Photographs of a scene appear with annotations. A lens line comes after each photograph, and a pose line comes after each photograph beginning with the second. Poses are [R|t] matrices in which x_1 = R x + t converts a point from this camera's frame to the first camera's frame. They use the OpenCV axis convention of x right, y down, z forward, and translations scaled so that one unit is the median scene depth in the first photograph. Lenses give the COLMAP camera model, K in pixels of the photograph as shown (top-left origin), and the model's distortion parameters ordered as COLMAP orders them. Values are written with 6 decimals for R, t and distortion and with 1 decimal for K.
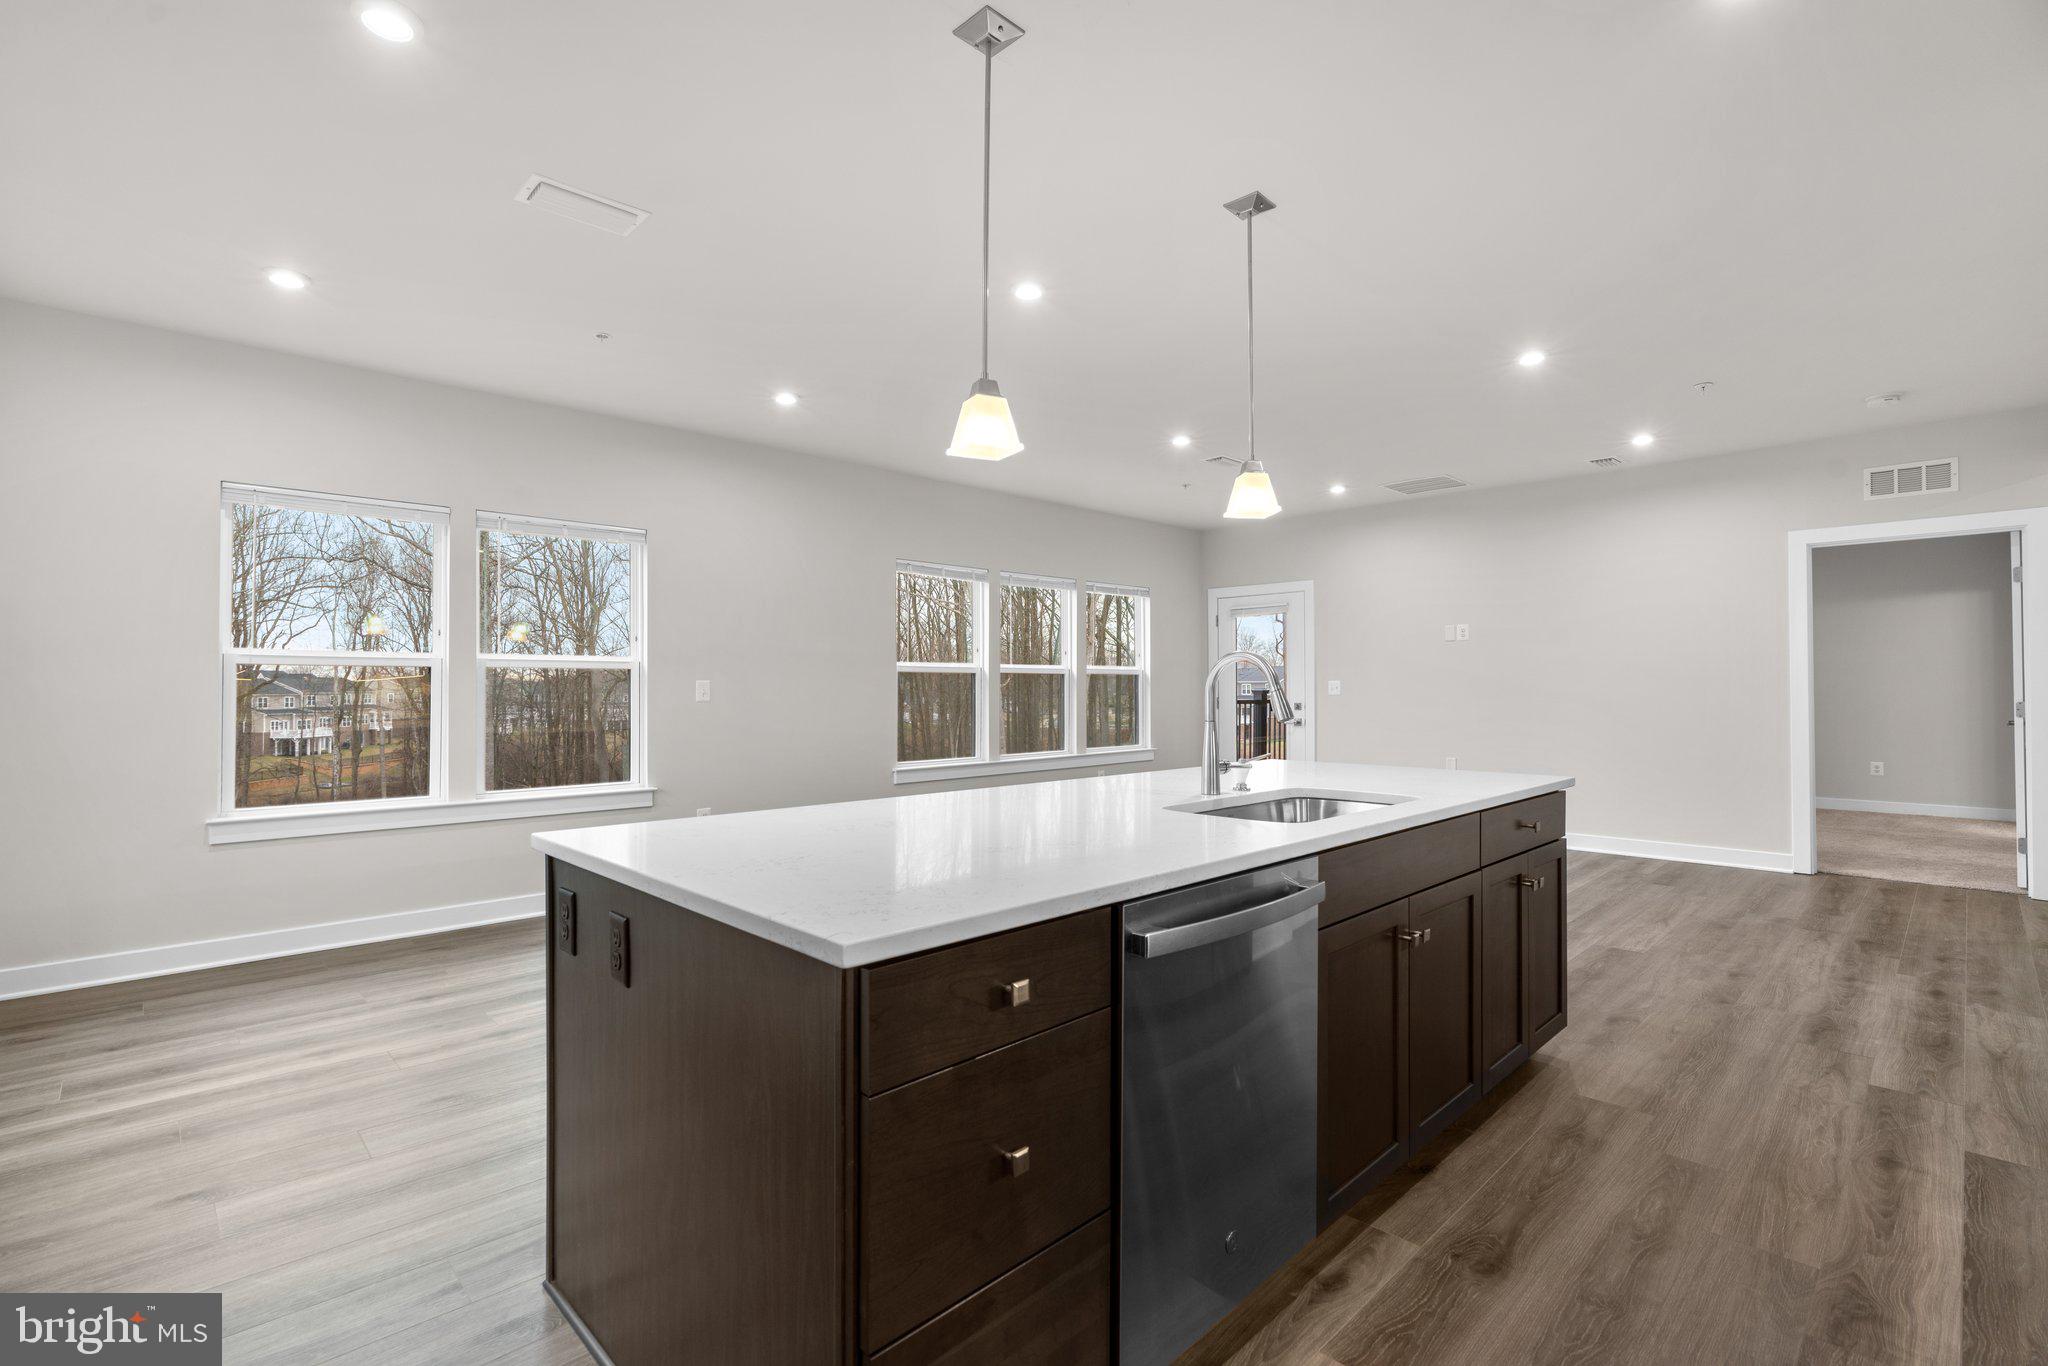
lens RADIAL K [[931.5, 0, 1024.8], [0, 931.5, 682.1], [0, 0, 1]] dist [-0.006694, 0.005089]
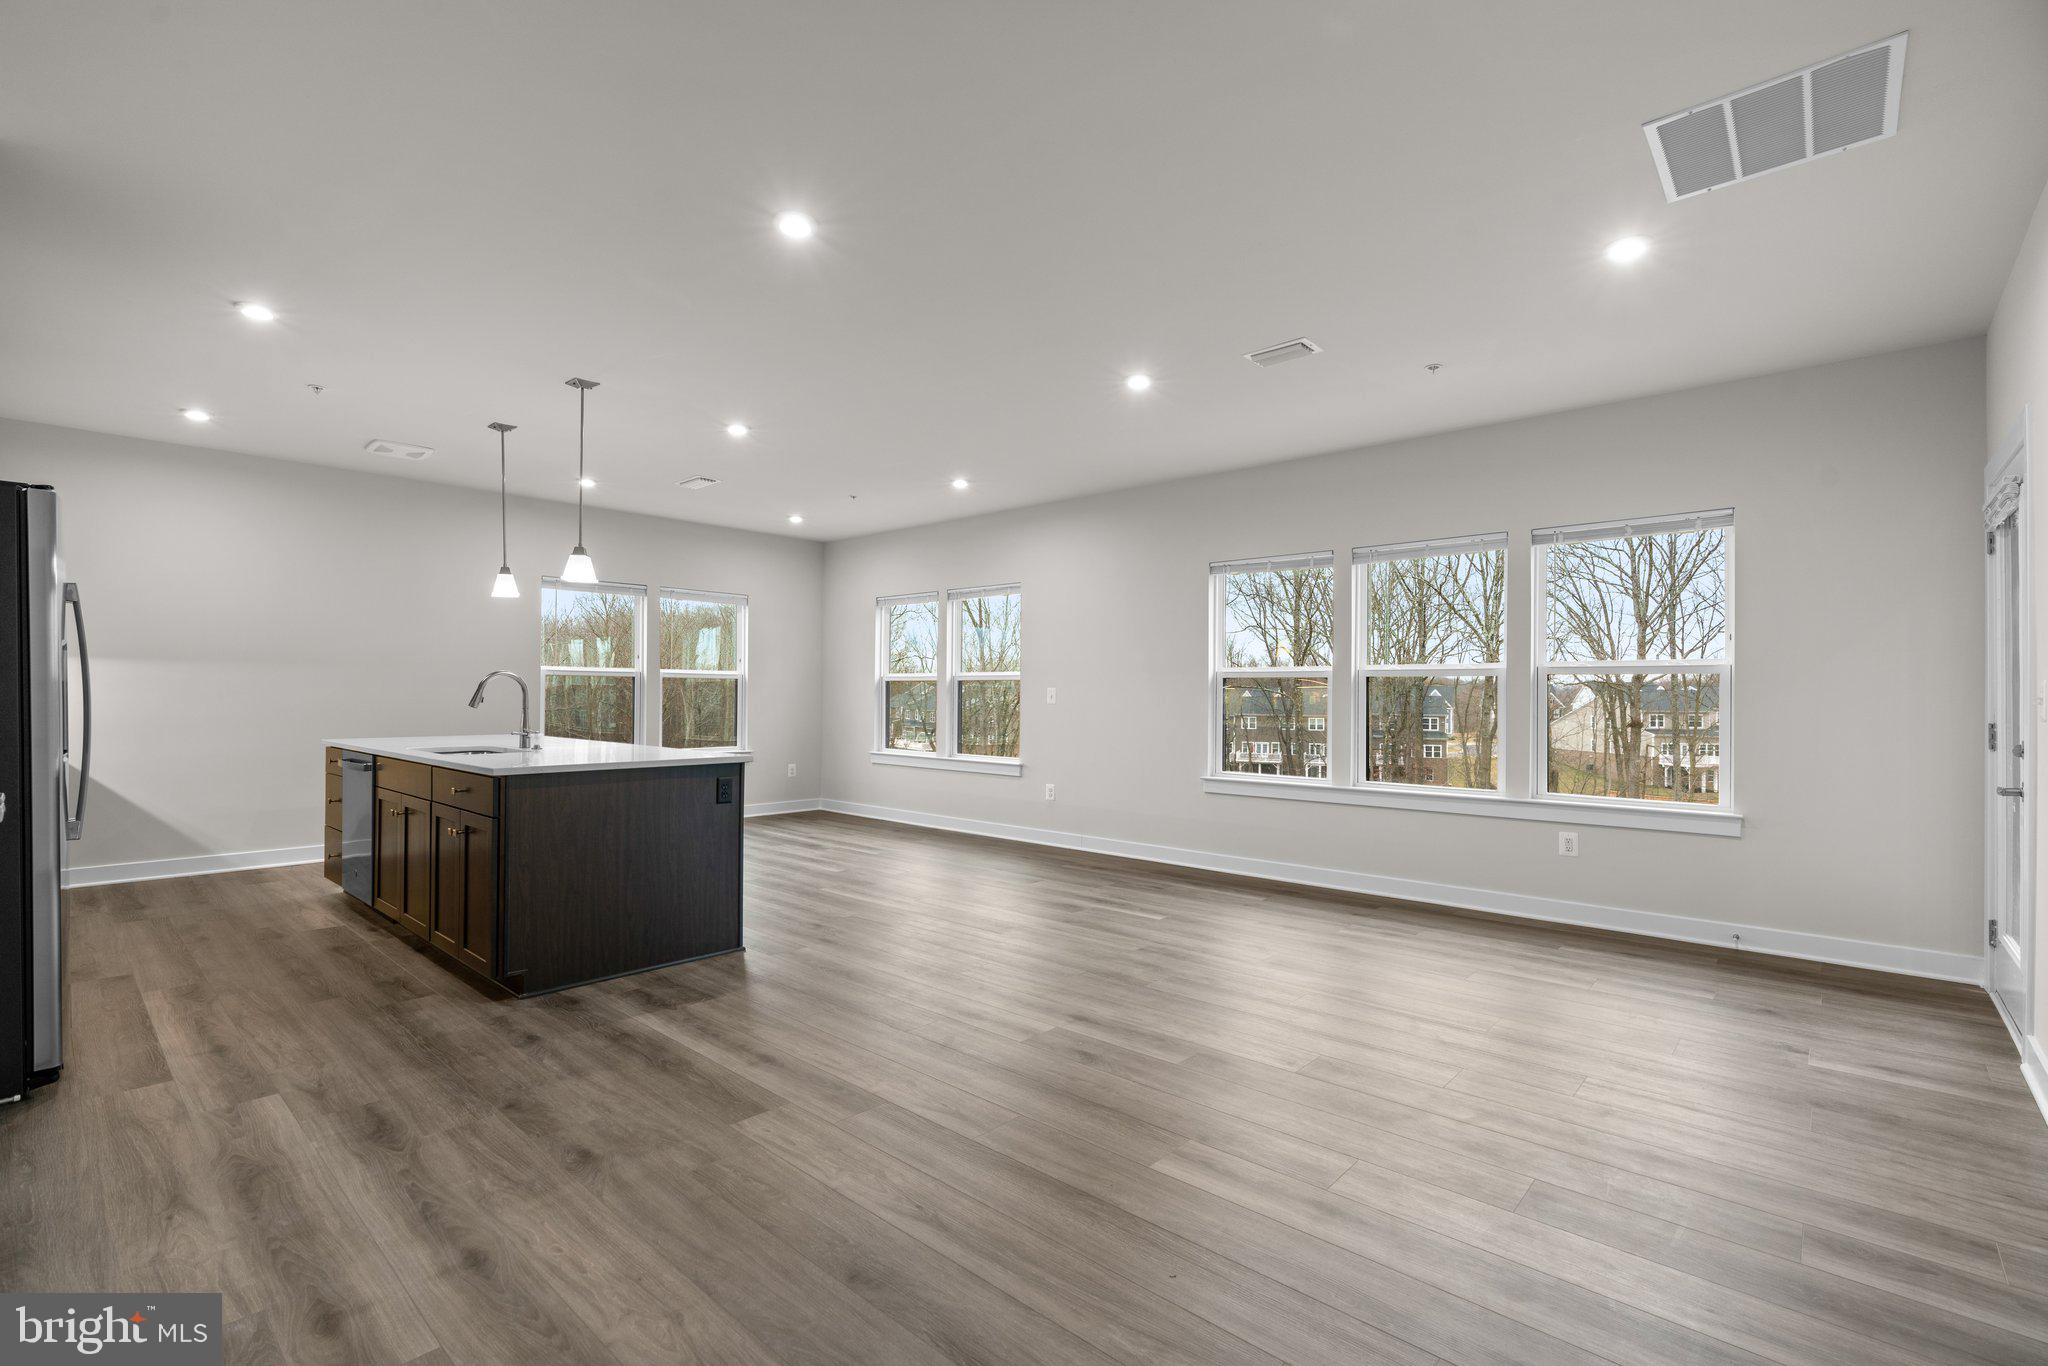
lens RADIAL K [[931.5, 0, 1009.6], [0, 931.5, 688.9], [0, 0, 1]] dist [-0.006694, 0.005089]
pose [[0.039368, -0.003918, -0.999217, 0.906355], [0.000294, 0.999992, -0.003909, 0.004406], [0.999225, -0.000140, 0.039368, 0.817641]]
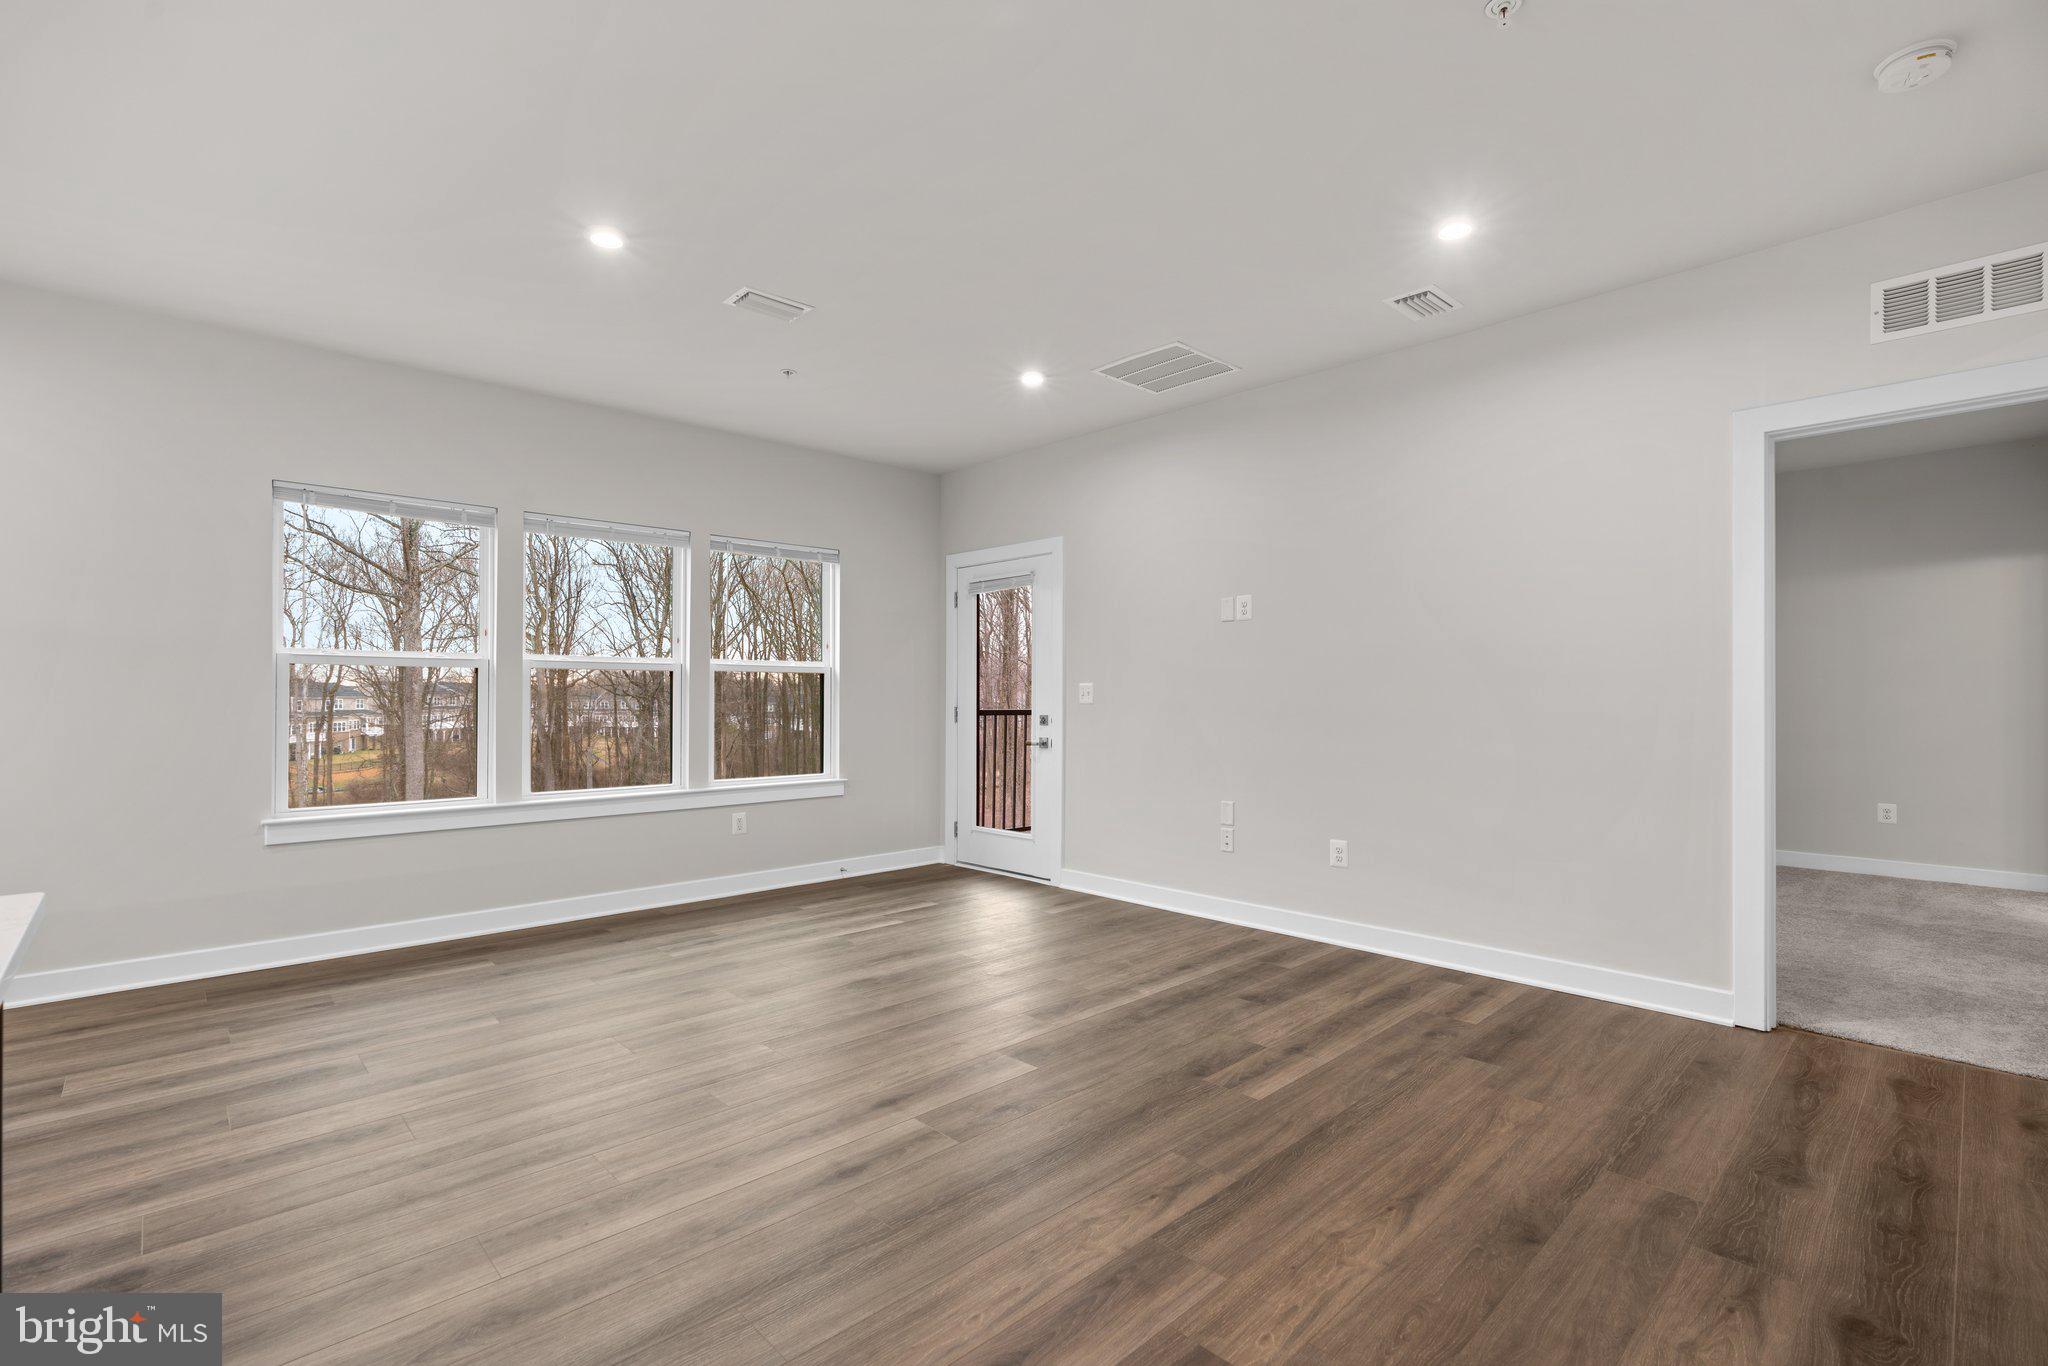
lens RADIAL K [[931.5, 0, 1017.0], [0, 931.5, 699.6], [0, 0, 1]] dist [-0.006694, 0.005089]
pose [[0.999930, 0.004938, -0.010793, 0.402625], [-0.004835, 0.999943, 0.009518, 0.006270], [0.010839, -0.009465, 0.999896, 0.440396]]
